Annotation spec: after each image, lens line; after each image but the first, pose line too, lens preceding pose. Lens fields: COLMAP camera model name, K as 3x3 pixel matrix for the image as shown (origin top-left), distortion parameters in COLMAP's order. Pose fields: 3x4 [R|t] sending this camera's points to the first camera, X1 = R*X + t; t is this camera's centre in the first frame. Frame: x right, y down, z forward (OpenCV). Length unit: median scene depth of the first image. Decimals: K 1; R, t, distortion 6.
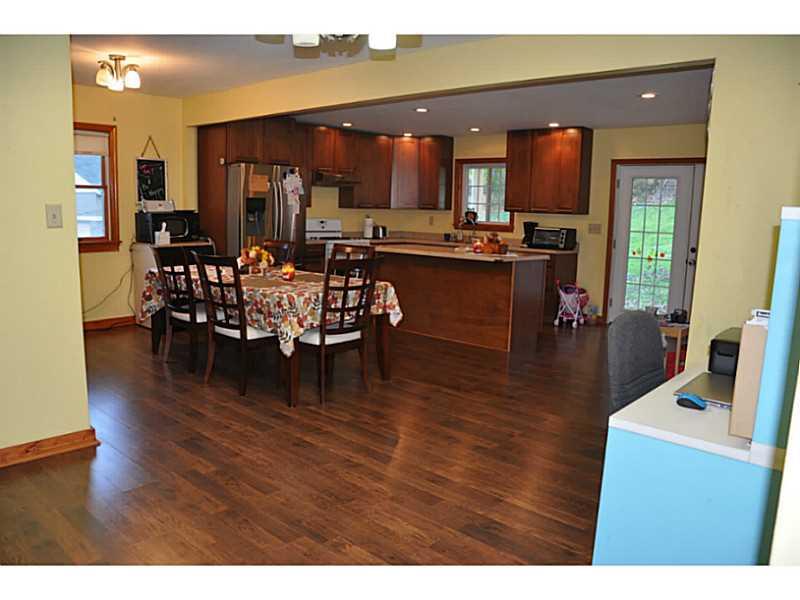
lens RADIAL K [[631.0, 0, 400.0], [0, 631.0, 300.0], [0, 0, 1]] dist [-0.106457, 0.000061]
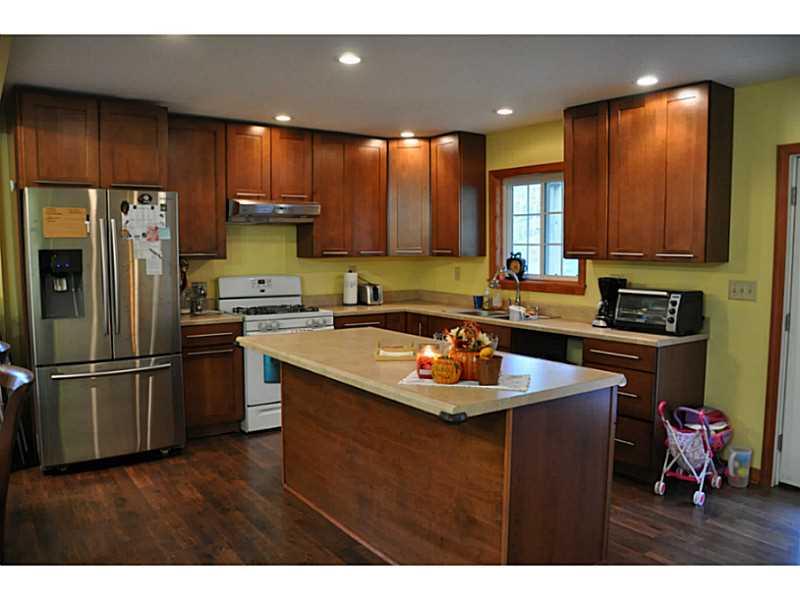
lens RADIAL K [[639.6, 0, 400.0], [0, 639.6, 300.0], [0, 0, 1]] dist [-0.059791, -0.002866]
pose [[0.978228, -0.006789, -0.207424, 0.137785], [-0.004926, 0.998424, -0.055910, -0.071887], [0.207476, 0.055714, 0.976652, 0.421229]]
